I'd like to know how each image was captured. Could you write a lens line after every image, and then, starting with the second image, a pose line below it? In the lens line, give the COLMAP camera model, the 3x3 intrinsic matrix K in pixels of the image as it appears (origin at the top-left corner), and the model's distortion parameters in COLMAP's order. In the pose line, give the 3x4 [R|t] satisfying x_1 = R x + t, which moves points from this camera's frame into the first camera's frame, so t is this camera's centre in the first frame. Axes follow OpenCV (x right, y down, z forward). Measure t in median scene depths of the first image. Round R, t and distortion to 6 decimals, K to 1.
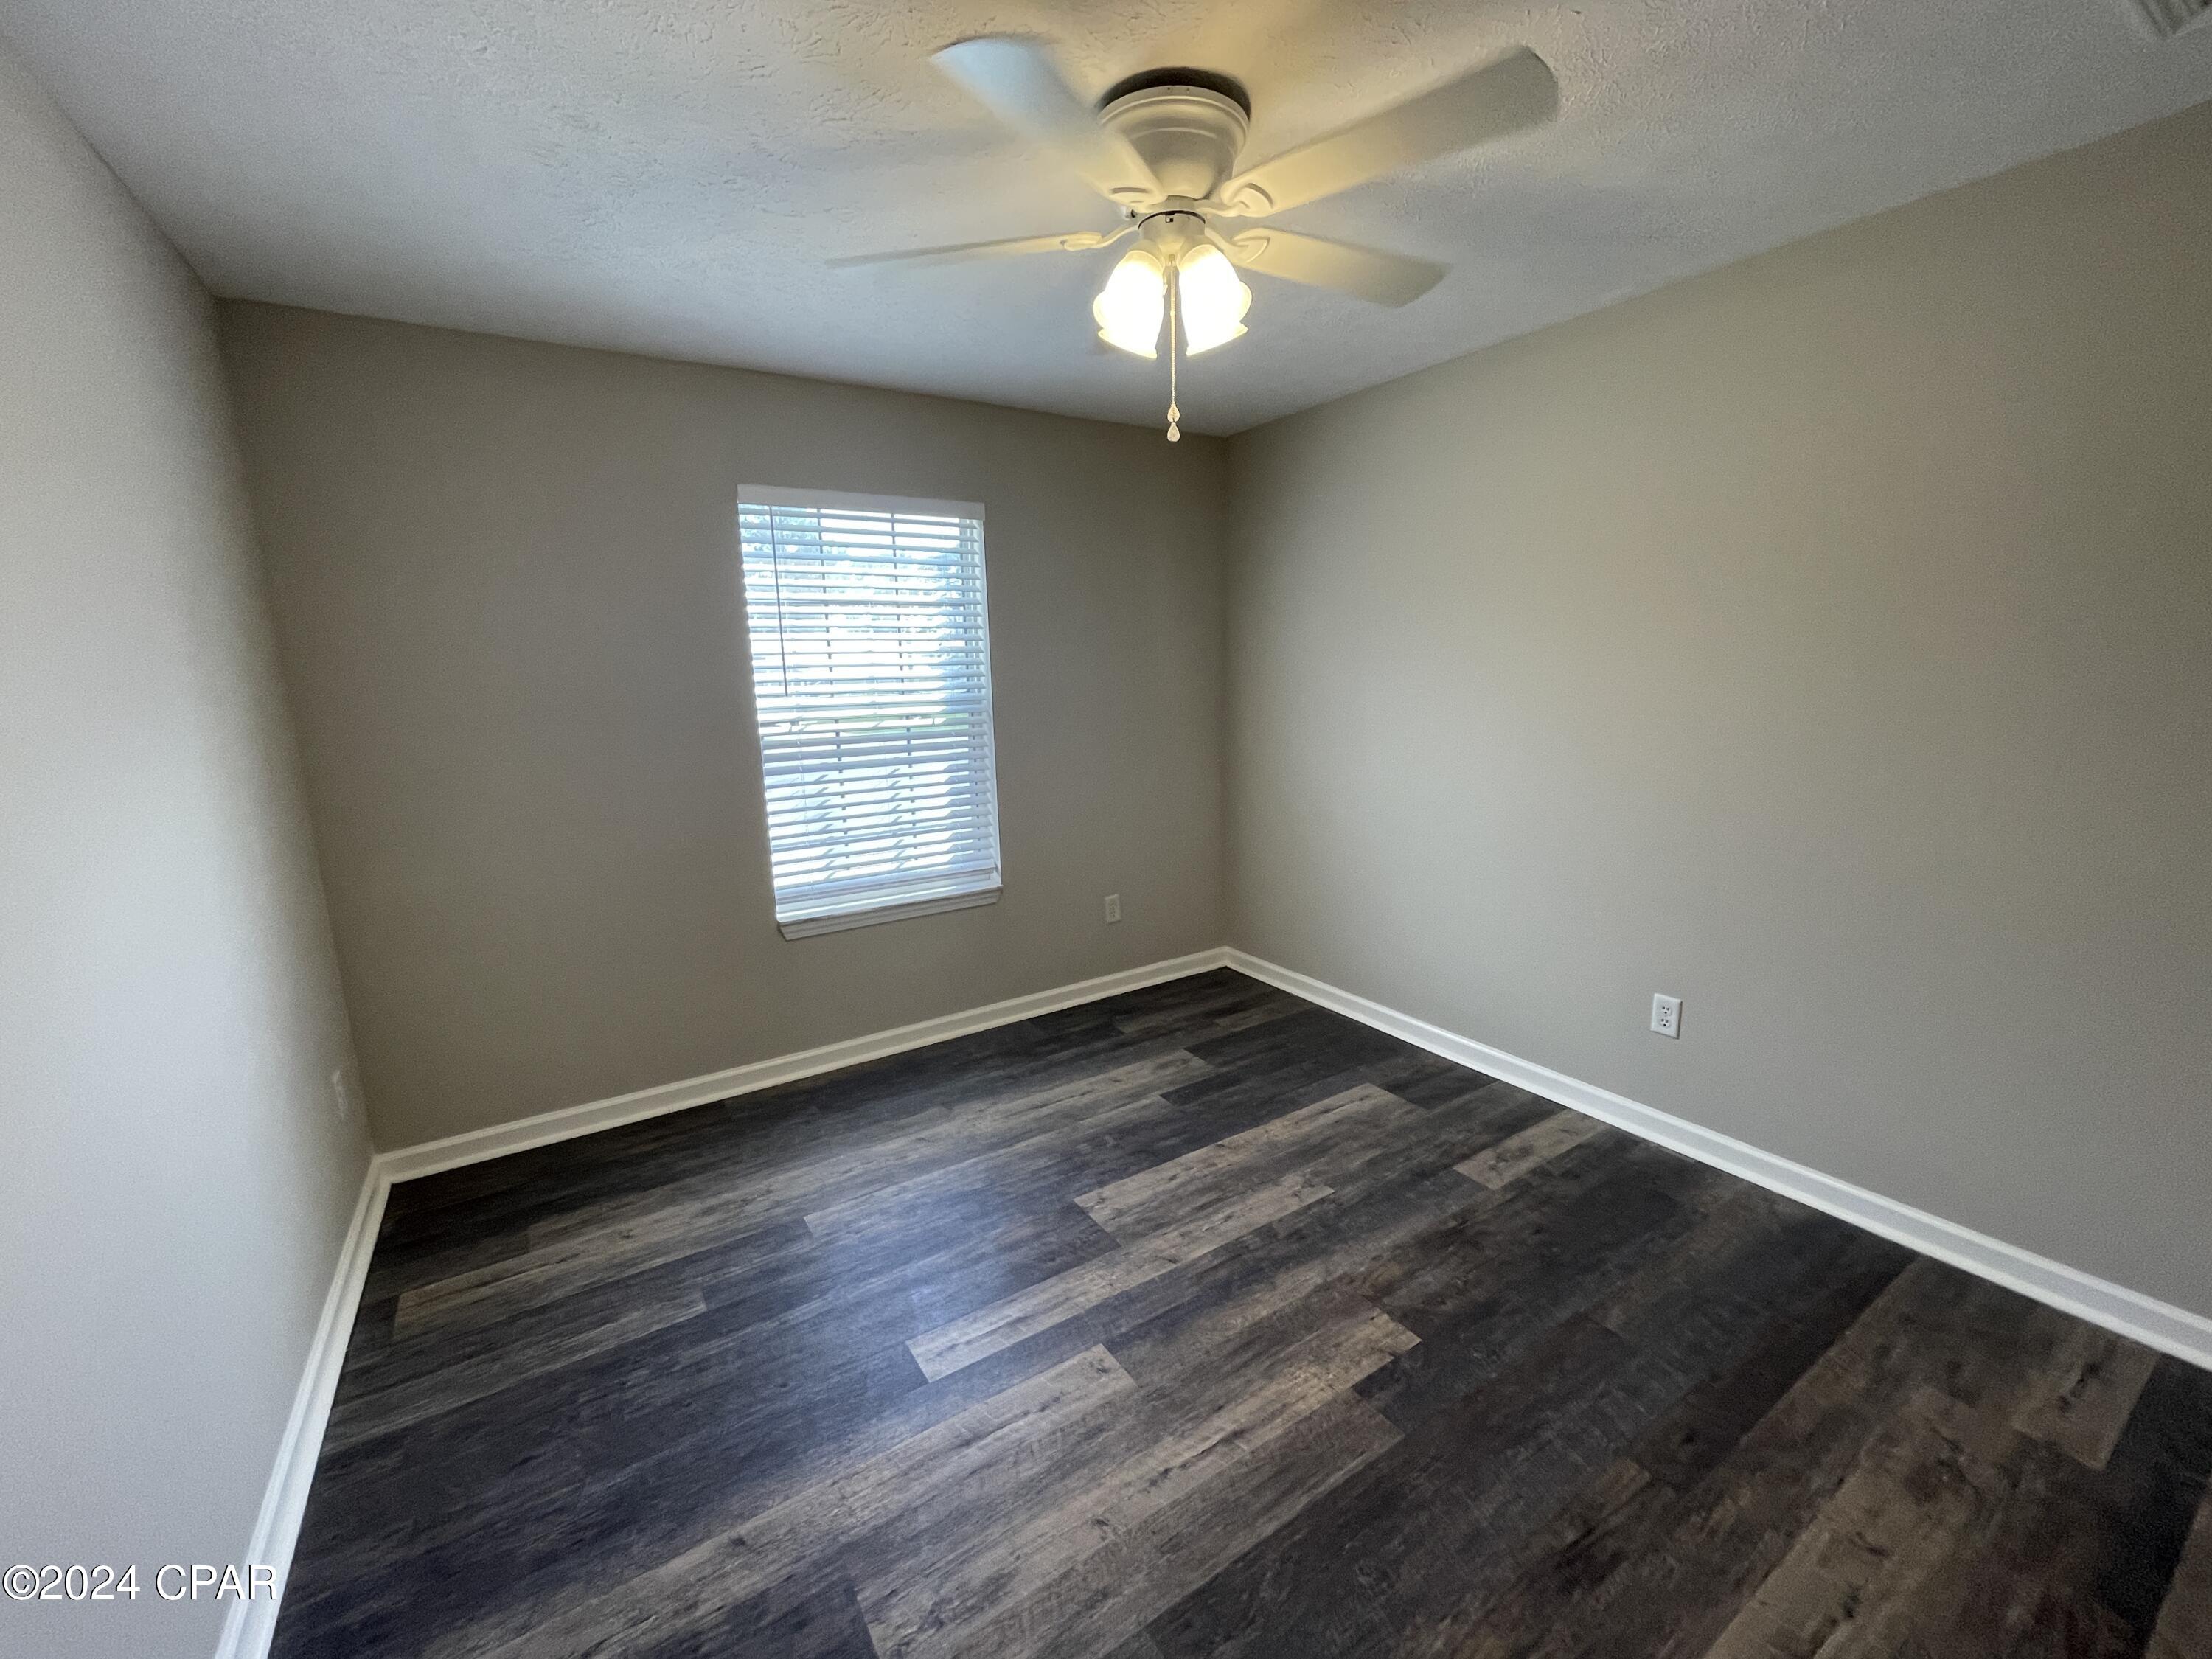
lens RADIAL K [[893.2, 0, 1107.2], [0, 893.2, 829.7], [0, 0, 1]] dist [-0.001597, 0.001066]
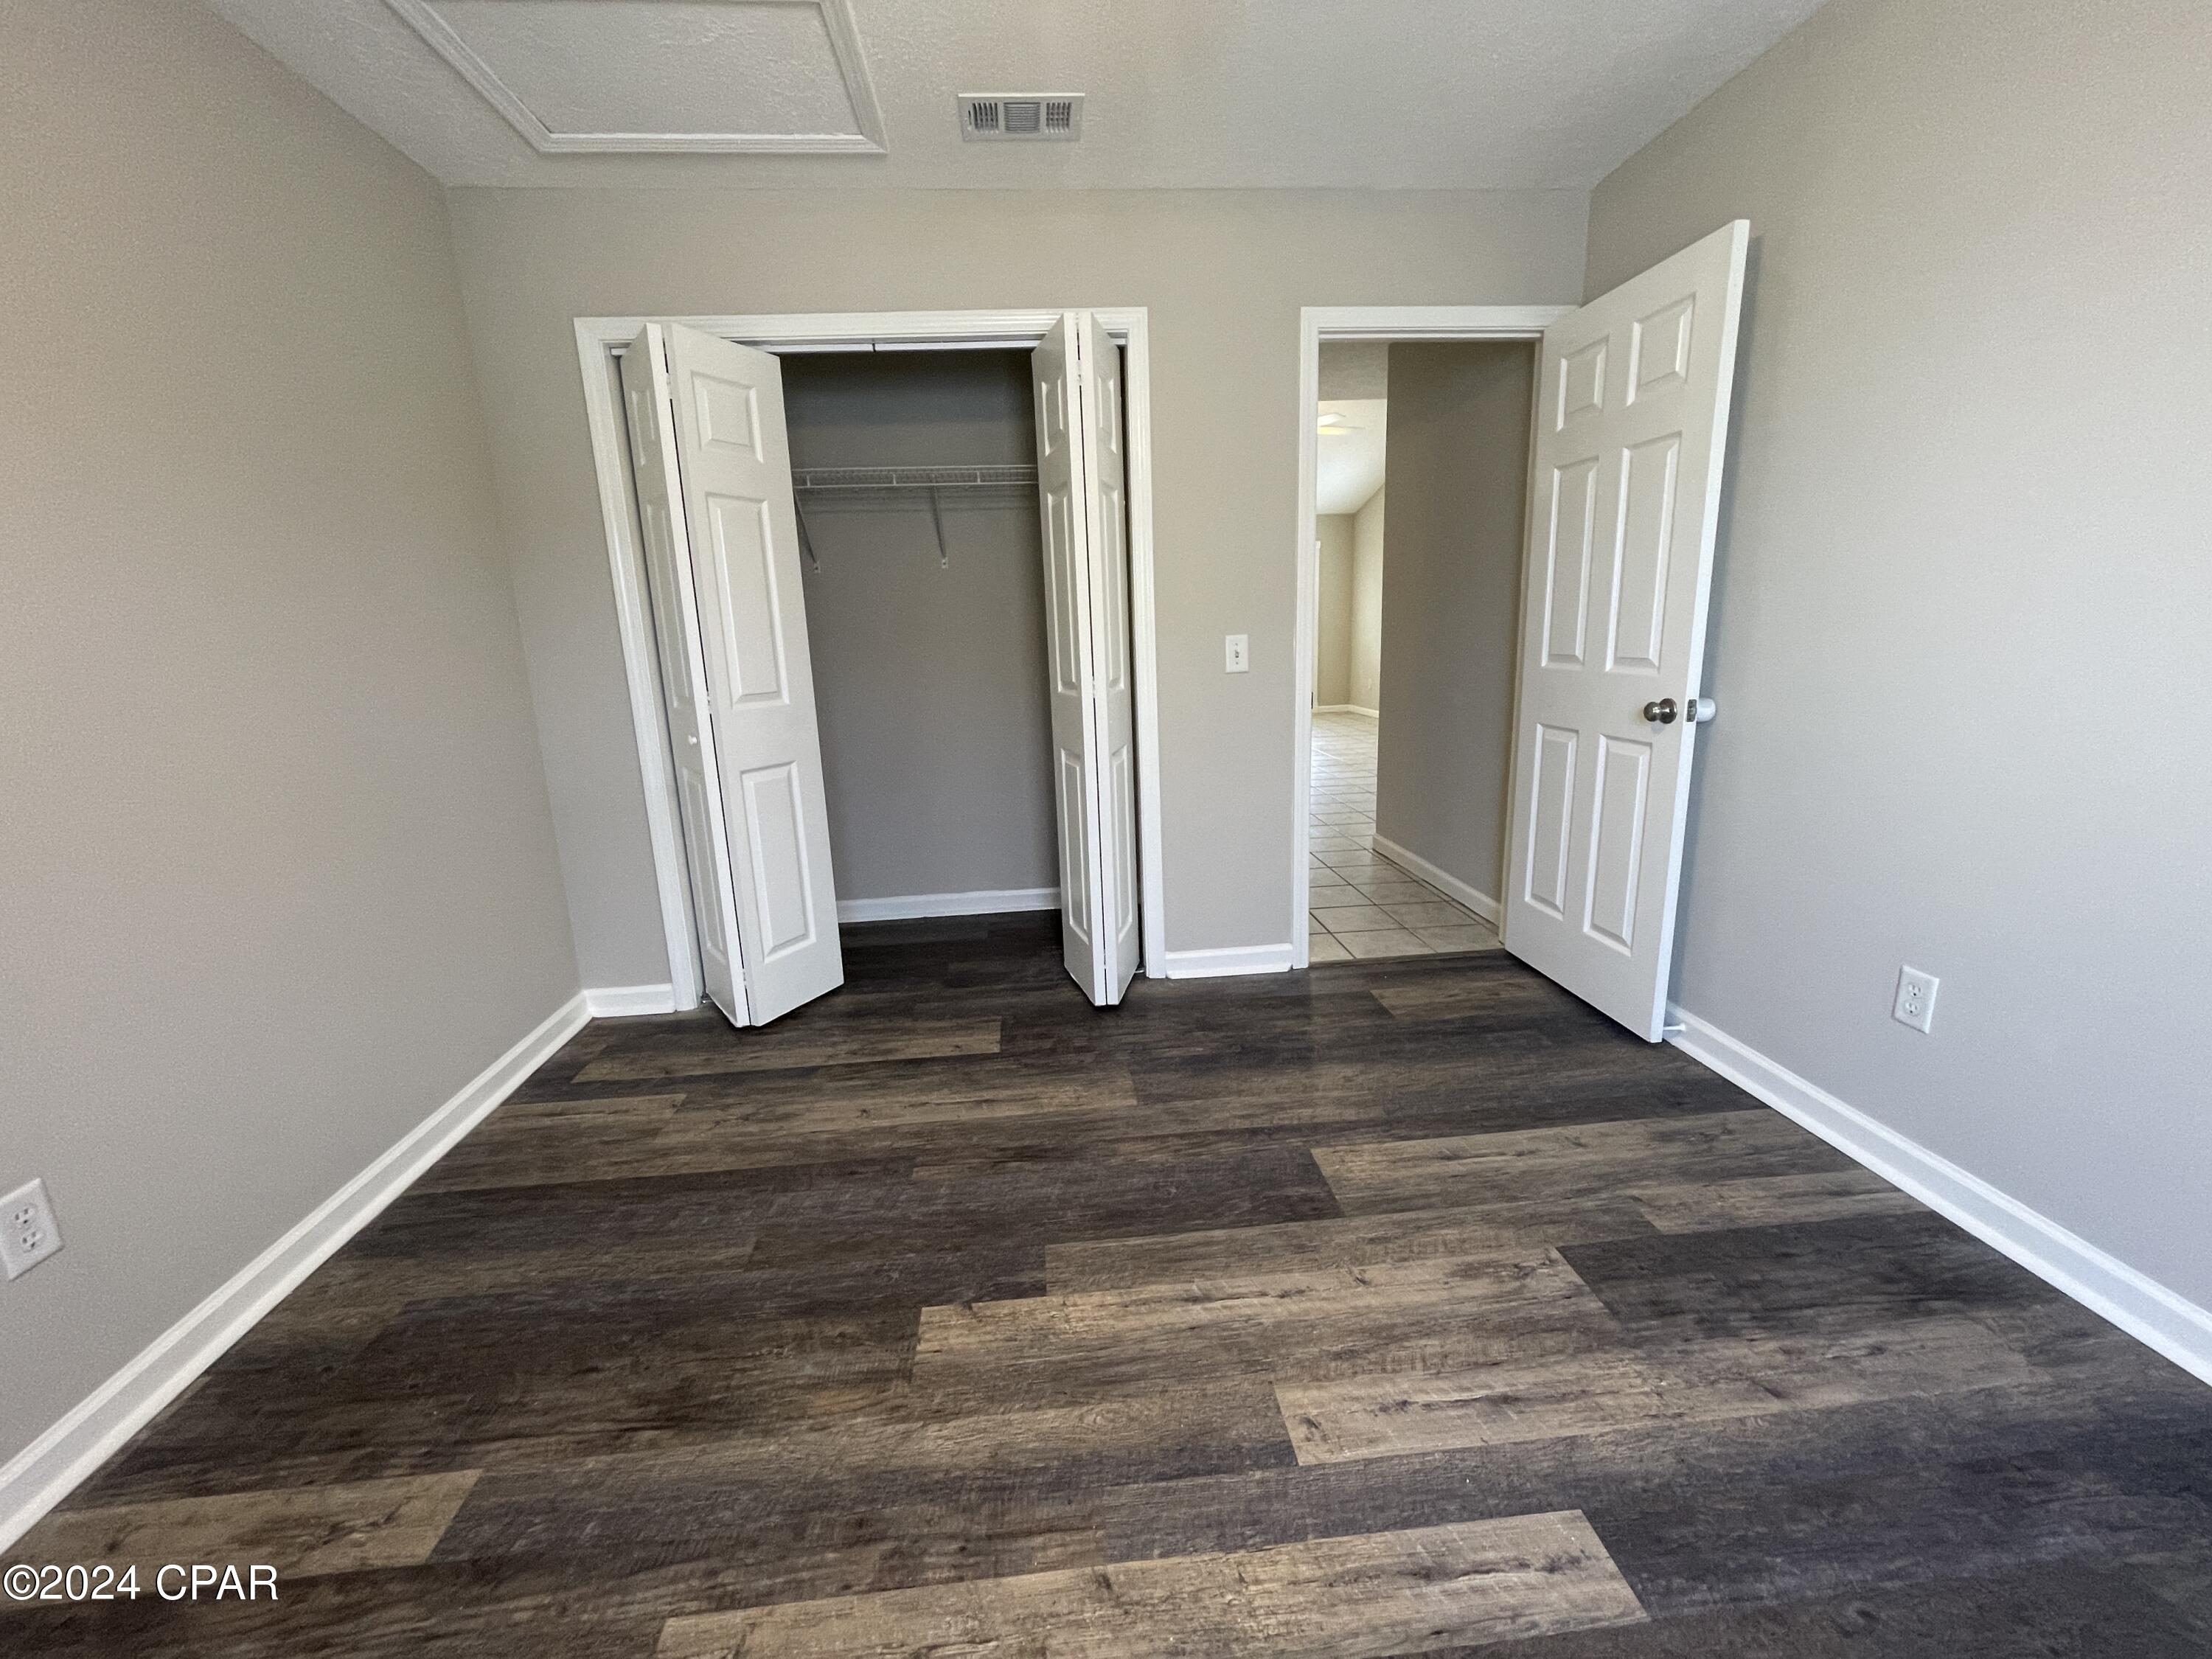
lens RADIAL K [[893.2, 0, 1104.1], [0, 893.2, 832.2], [0, 0, 1]] dist [-0.001597, 0.001066]
pose [[-0.881148, -0.048253, 0.470372, -0.179767], [0.145548, 0.918799, 0.366911, -0.125837], [-0.449882, 0.391764, -0.802575, 1.520087]]
